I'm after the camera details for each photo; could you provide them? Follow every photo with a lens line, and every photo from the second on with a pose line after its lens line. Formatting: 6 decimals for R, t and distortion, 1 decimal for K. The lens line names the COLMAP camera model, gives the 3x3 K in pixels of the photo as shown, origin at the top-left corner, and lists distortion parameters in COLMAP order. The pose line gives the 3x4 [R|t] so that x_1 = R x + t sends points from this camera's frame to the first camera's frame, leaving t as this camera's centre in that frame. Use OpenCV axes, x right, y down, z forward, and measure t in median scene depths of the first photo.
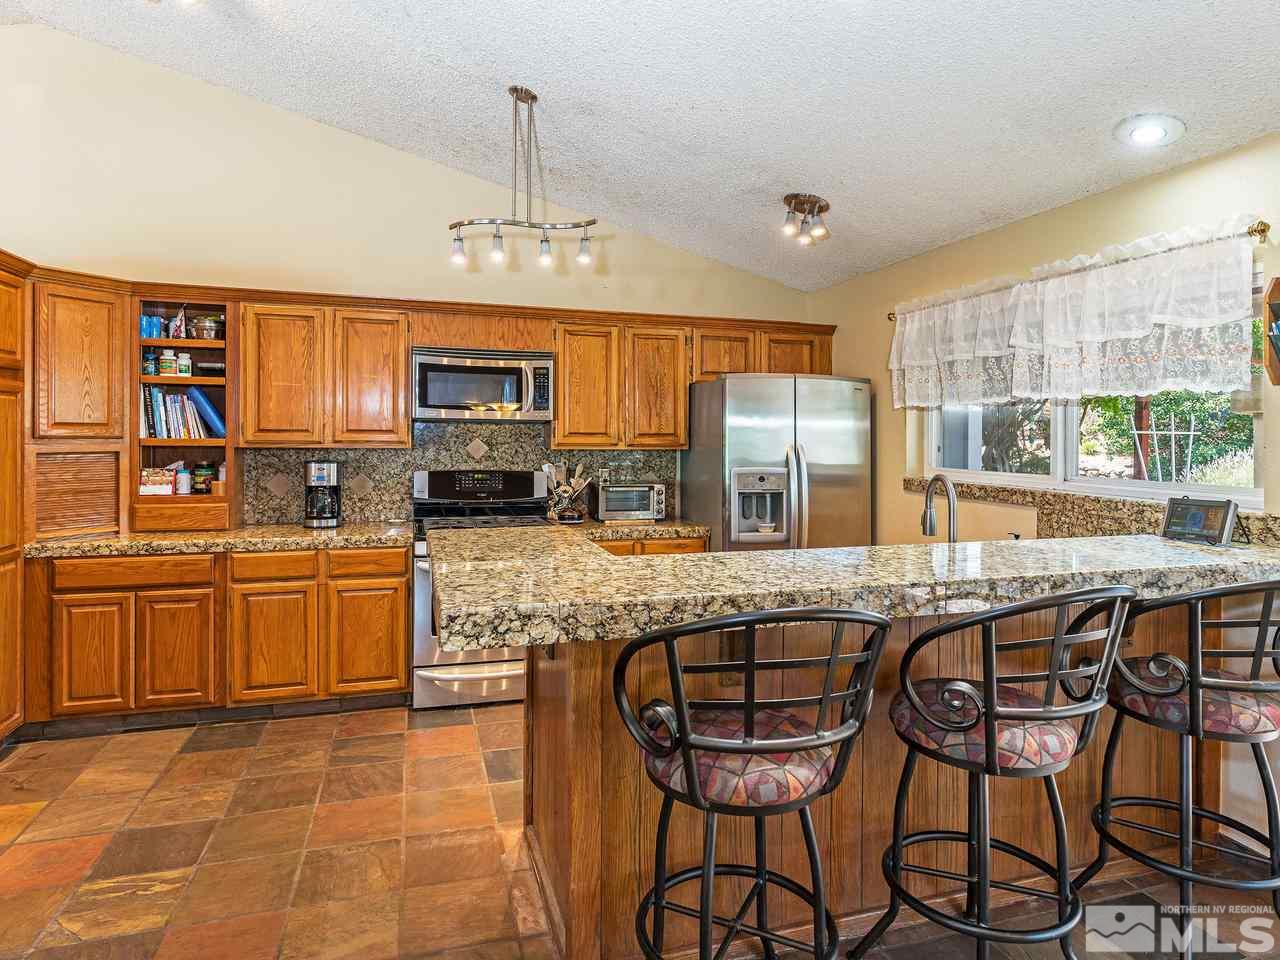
lens RADIAL K [[735.8, 0, 624.6], [0, 735.8, 427.6], [0, 0, 1]] dist [-0.009825, 0.004329]
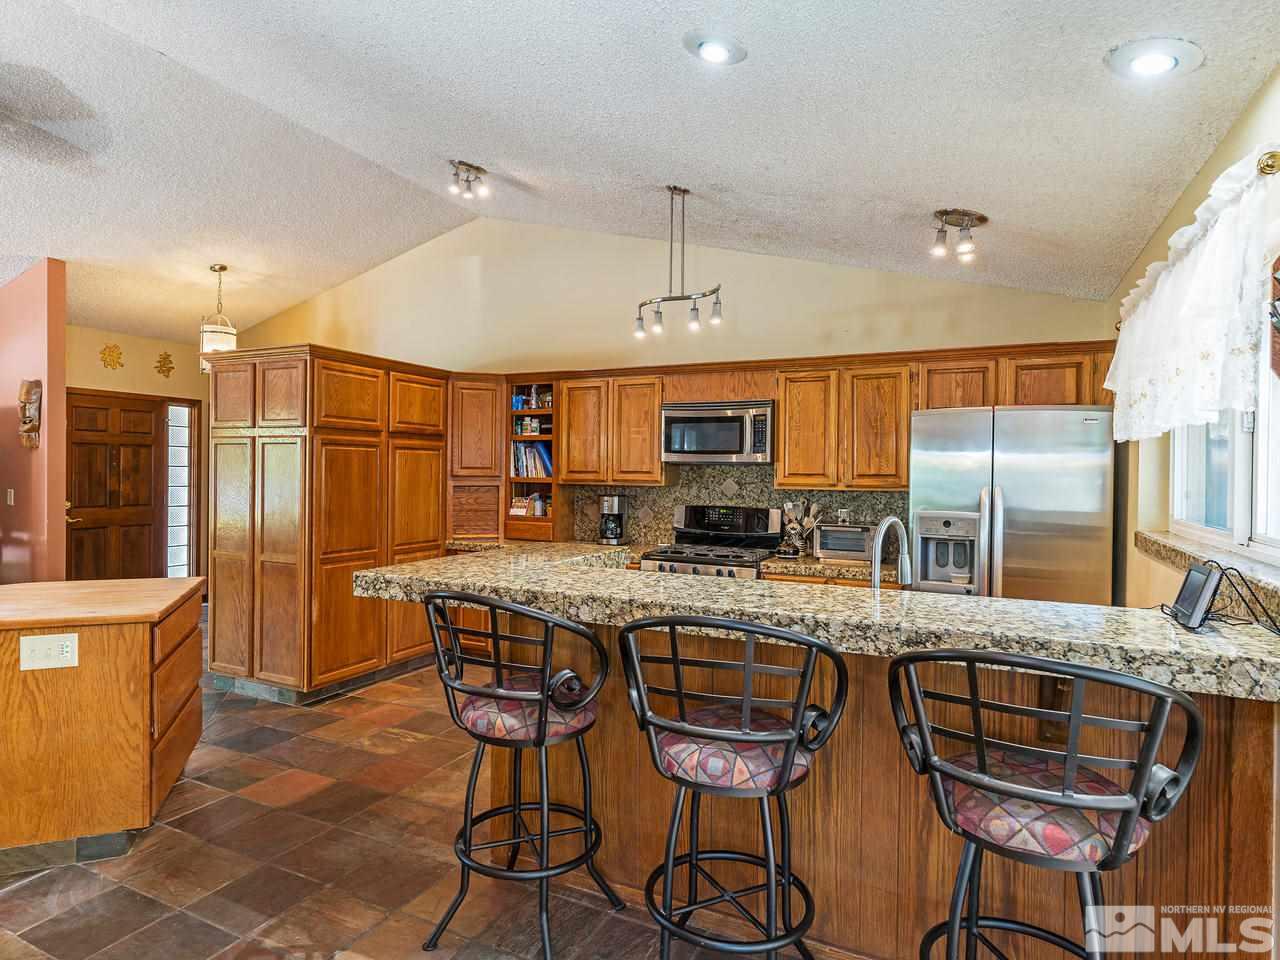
lens RADIAL K [[735.8, 0, 641.4], [0, 735.8, 479.1], [0, 0, 1]] dist [-0.009825, 0.004329]
pose [[0.729587, 0.004553, -0.683873, 0.535956], [0.001809, 0.999961, 0.008587, 0.005671], [0.683886, -0.007502, 0.729550, 0.073225]]
